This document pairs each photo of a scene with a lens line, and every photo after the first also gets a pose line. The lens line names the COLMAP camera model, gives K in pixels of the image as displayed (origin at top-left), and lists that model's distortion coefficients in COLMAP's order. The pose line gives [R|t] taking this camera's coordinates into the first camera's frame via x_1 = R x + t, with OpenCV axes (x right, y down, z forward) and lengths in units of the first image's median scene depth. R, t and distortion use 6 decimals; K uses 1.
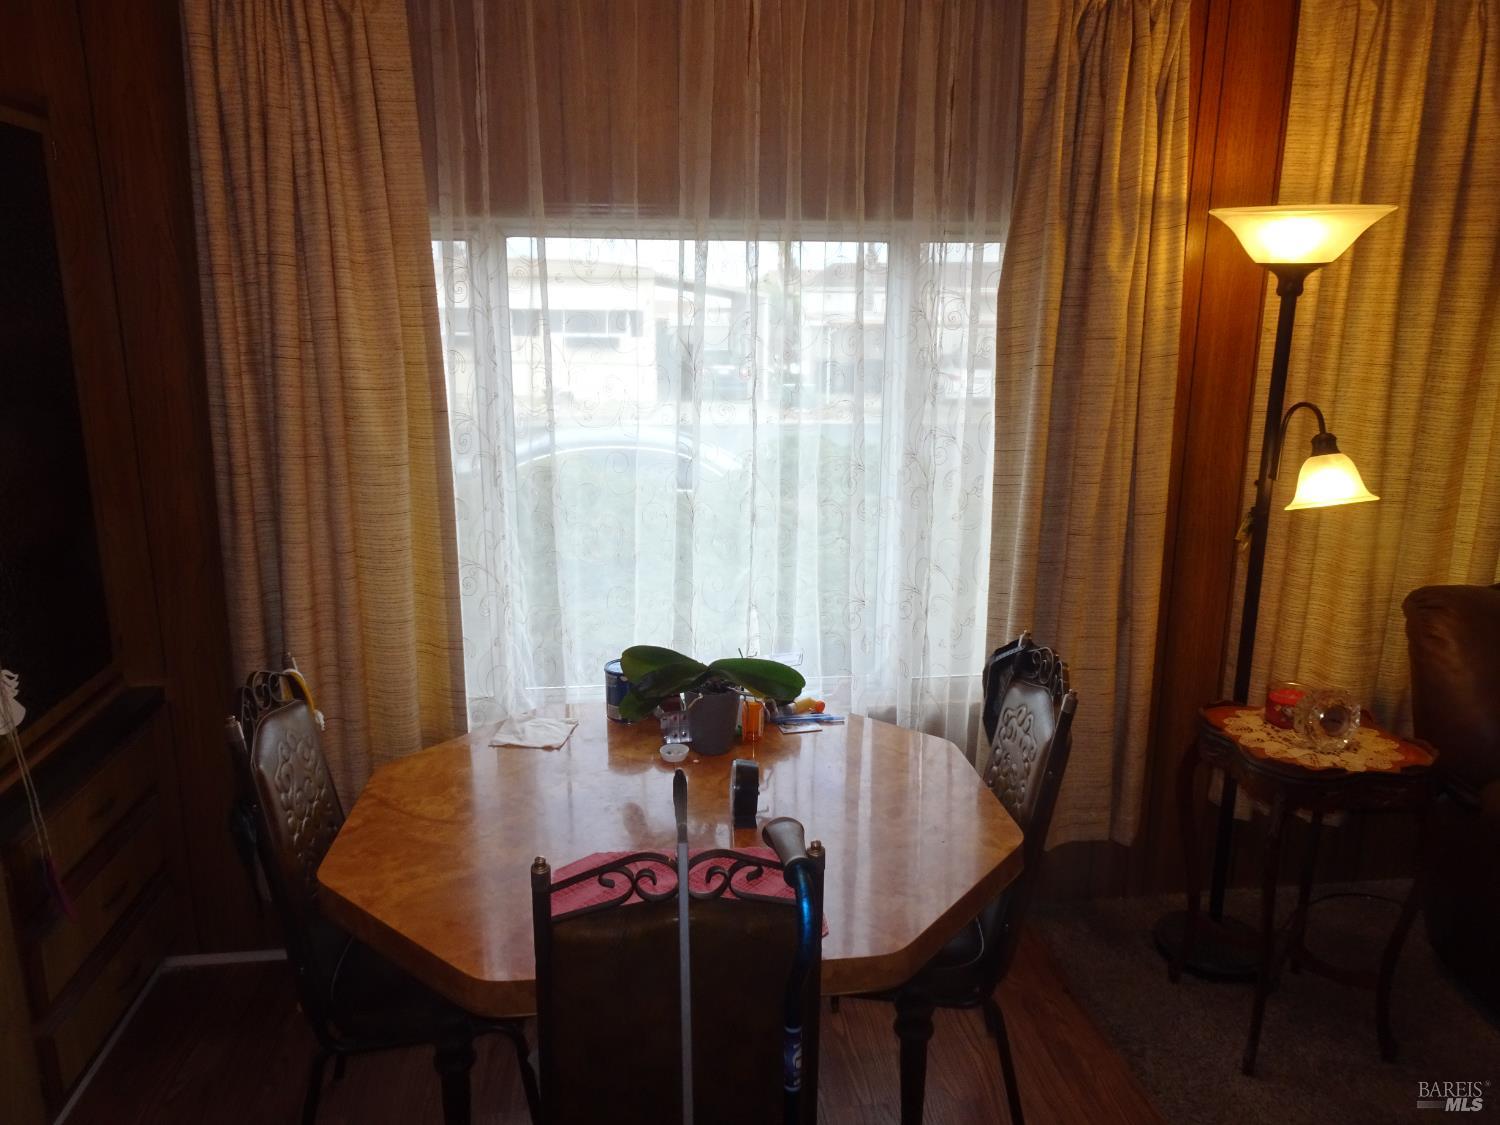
lens RADIAL K [[1067.8, 0, 750.0], [0, 1067.8, 562.5], [0, 0, 1]] dist [0.009099, -0.002660]
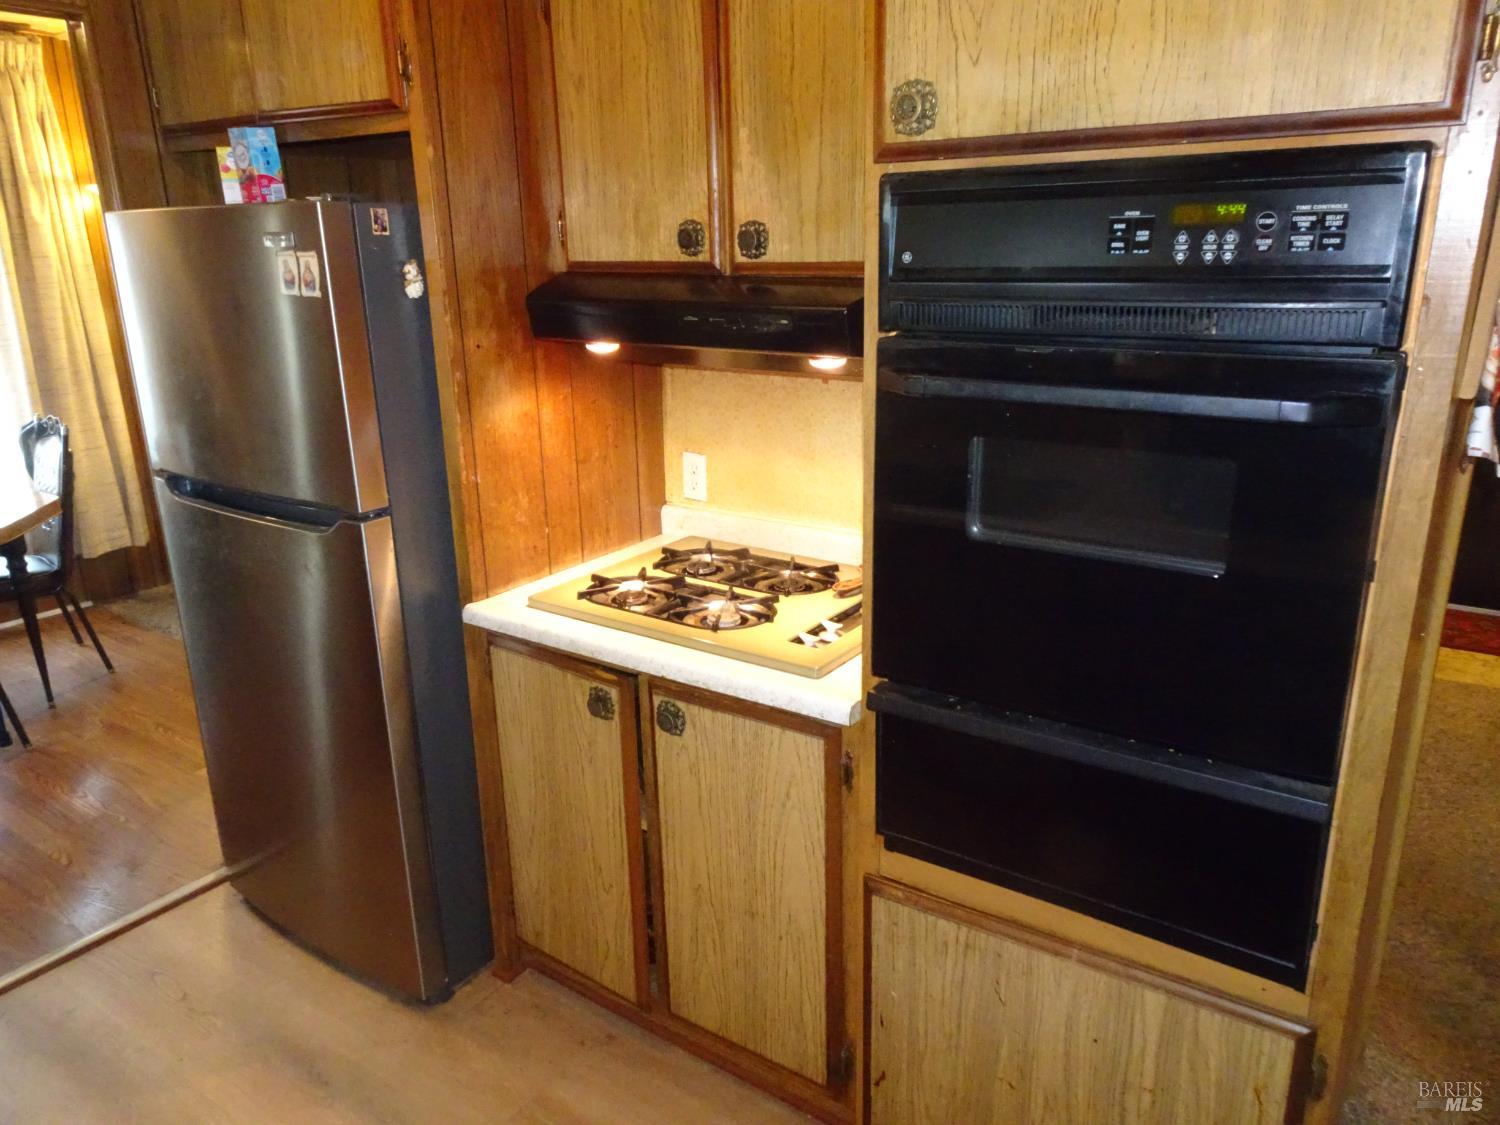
lens RADIAL K [[1067.8, 0, 750.0], [0, 1067.8, 562.5], [0, 0, 1]] dist [0.009099, -0.002660]
pose [[0.671611, -0.234891, 0.702684, -0.264380], [0.186658, 0.971465, 0.146335, 0.251858], [-0.717006, 0.032881, 0.696291, -1.114486]]
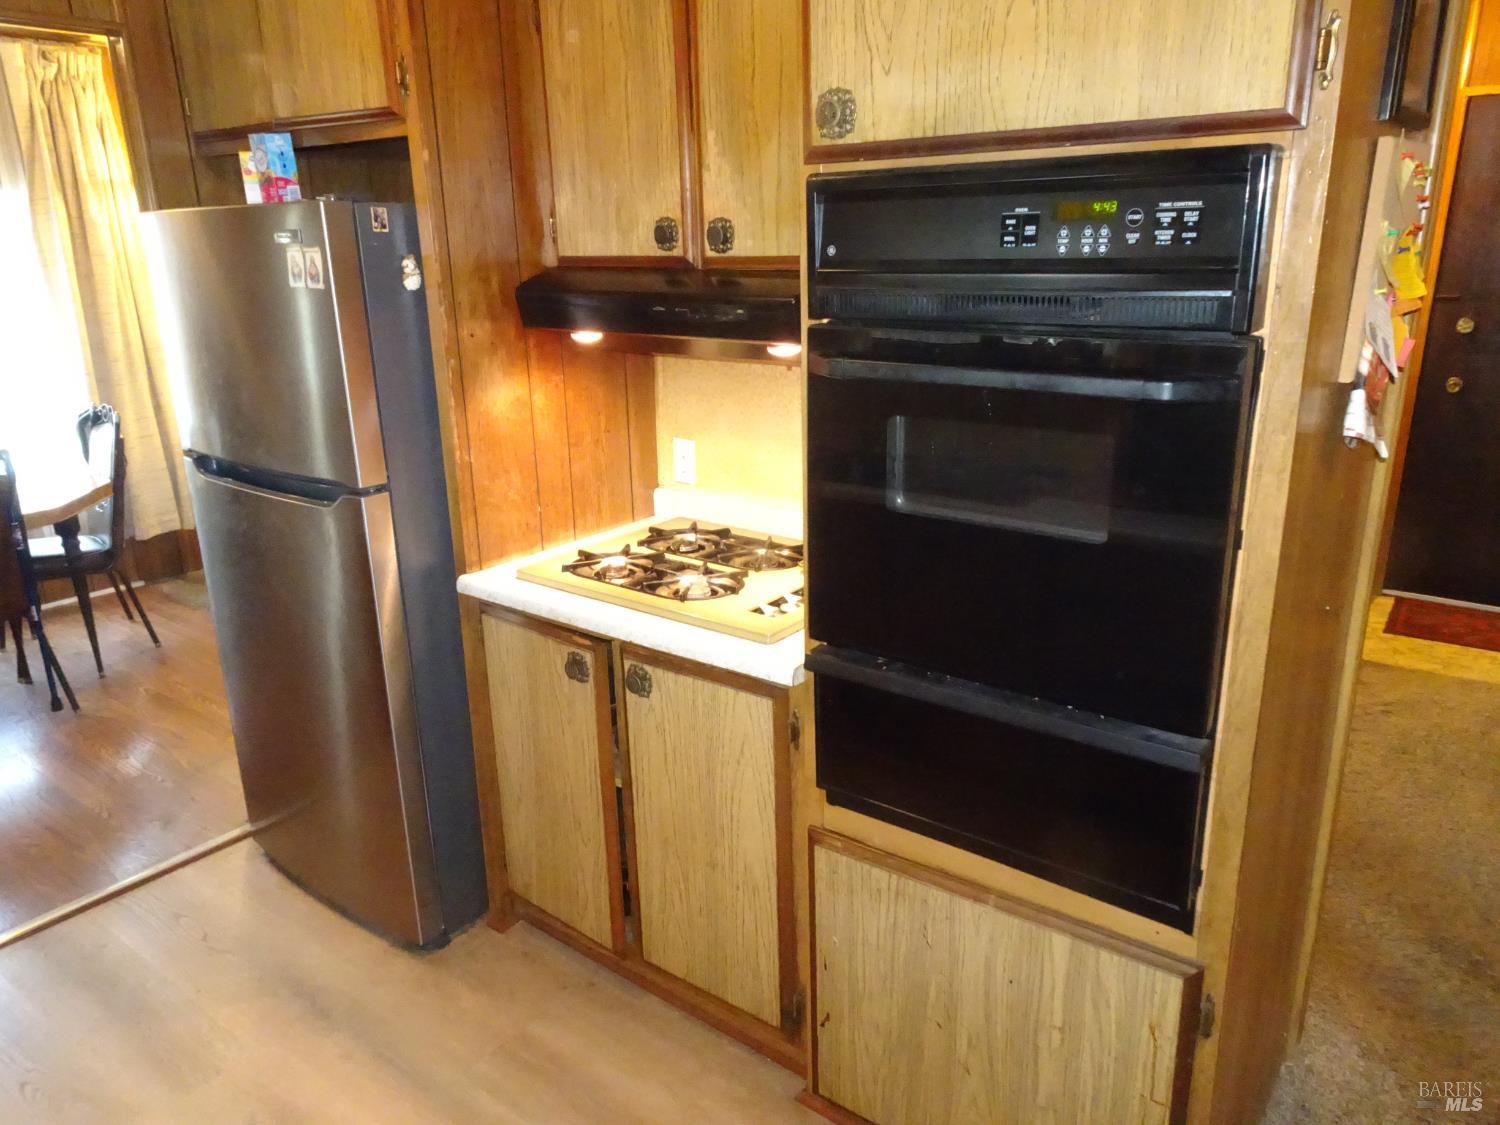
lens RADIAL K [[1067.6, 0, 750.0], [0, 1067.6, 562.5], [0, 0, 1]] dist [0.008416, -0.003365]
pose [[0.707588, -0.226772, 0.669249, -0.259881], [0.180686, 0.973685, 0.138891, 0.274807], [-0.683134, 0.022647, 0.729942, -1.201631]]
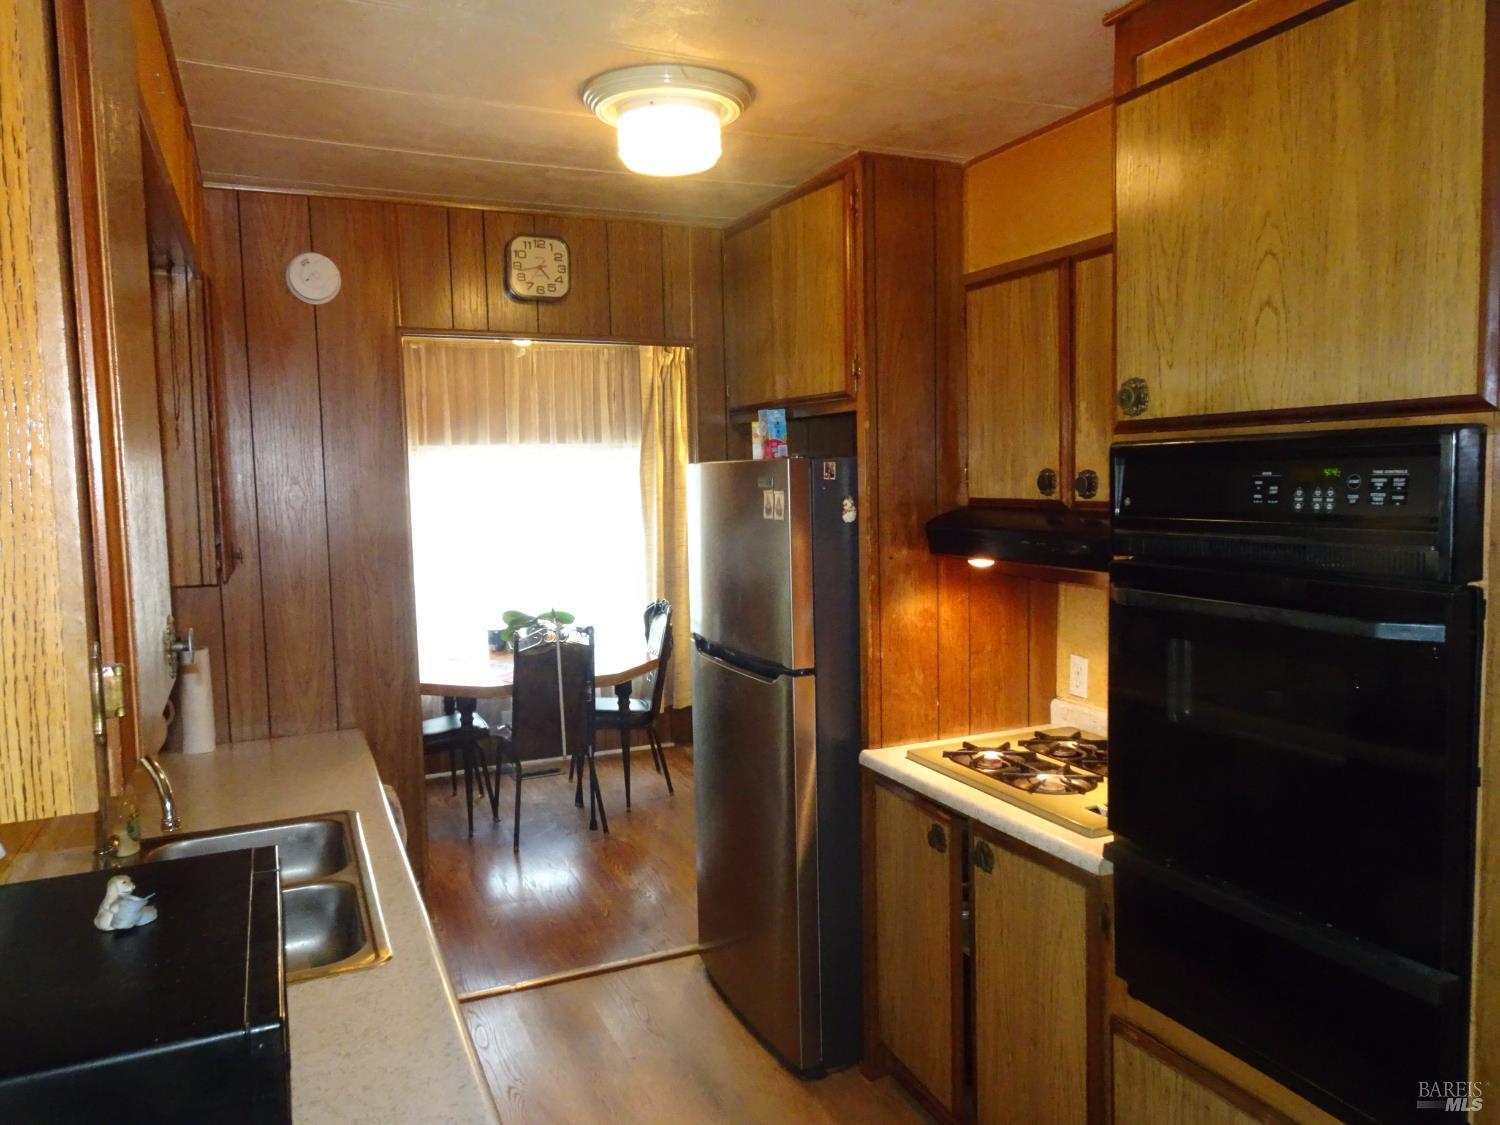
lens RADIAL K [[1067.8, 0, 750.0], [0, 1067.8, 562.5], [0, 0, 1]] dist [0.009099, -0.002660]
pose [[0.956916, -0.048729, 0.286246, -0.246896], [0.089310, 0.987422, -0.130468, 0.311739], [-0.276288, 0.150411, 0.949232, -1.430798]]
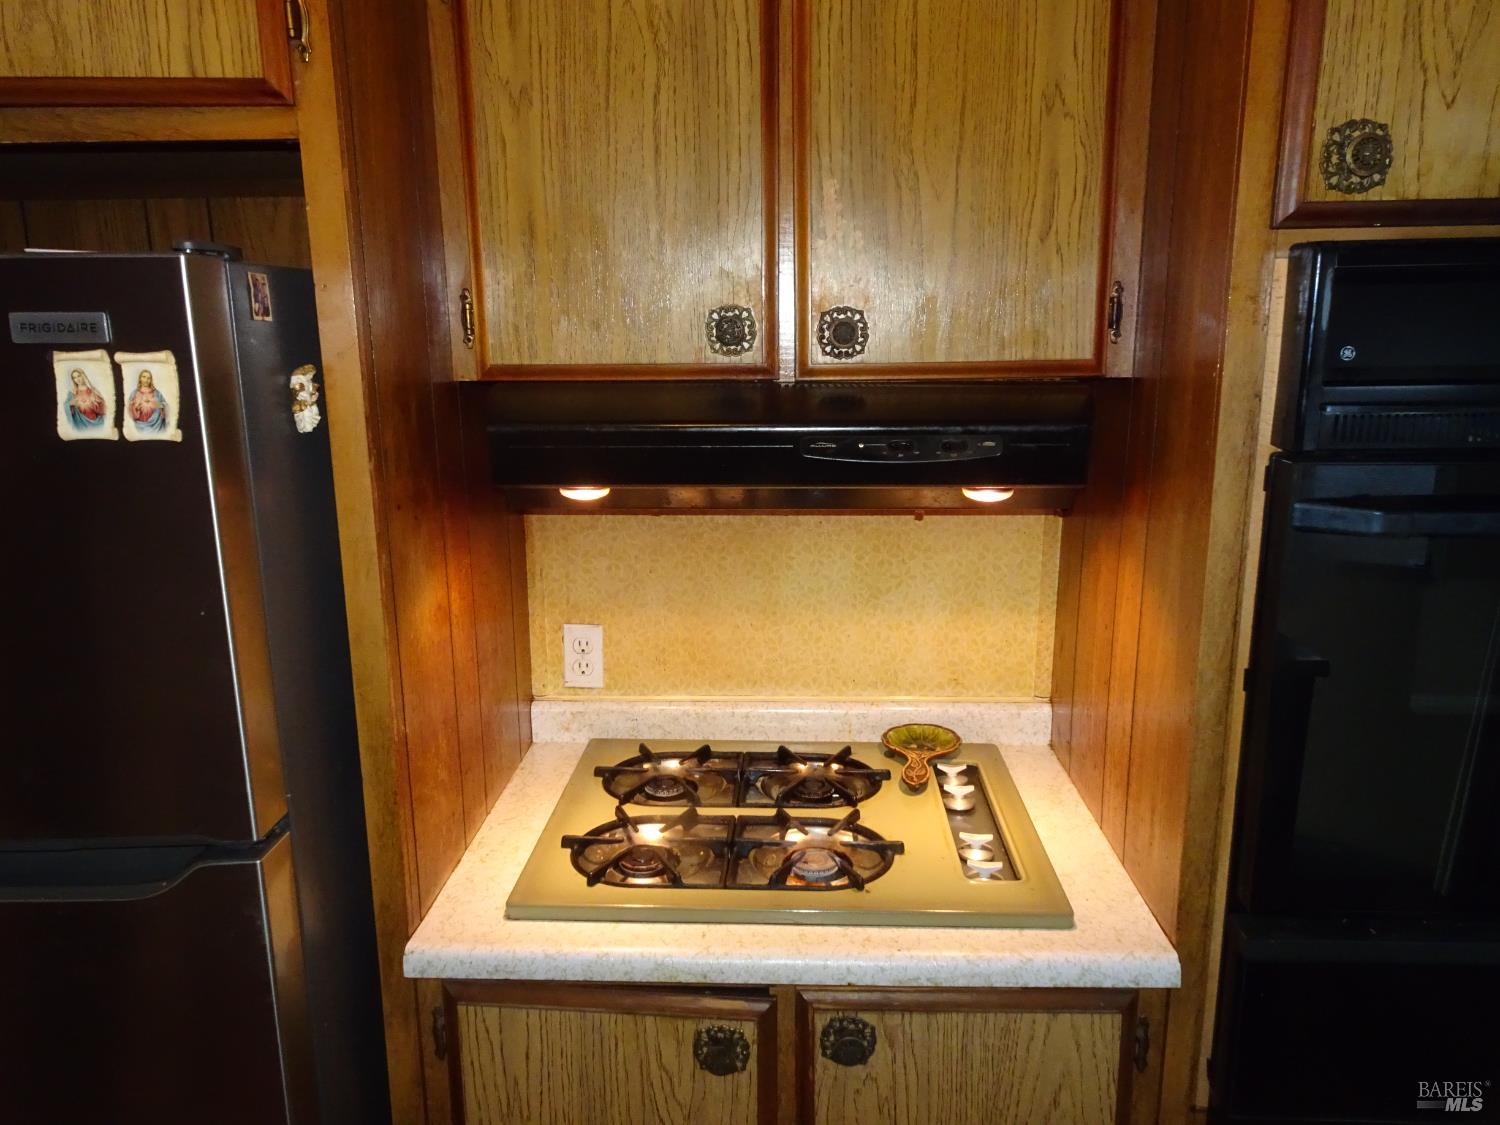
lens RADIAL K [[1067.8, 0, 750.0], [0, 1067.8, 562.5], [0, 0, 1]] dist [0.009099, -0.002660]
pose [[0.170571, -0.221268, 0.960180, -0.232655], [0.231944, 0.956095, 0.179123, 0.139417], [-0.957657, 0.192155, 0.214404, -0.623964]]
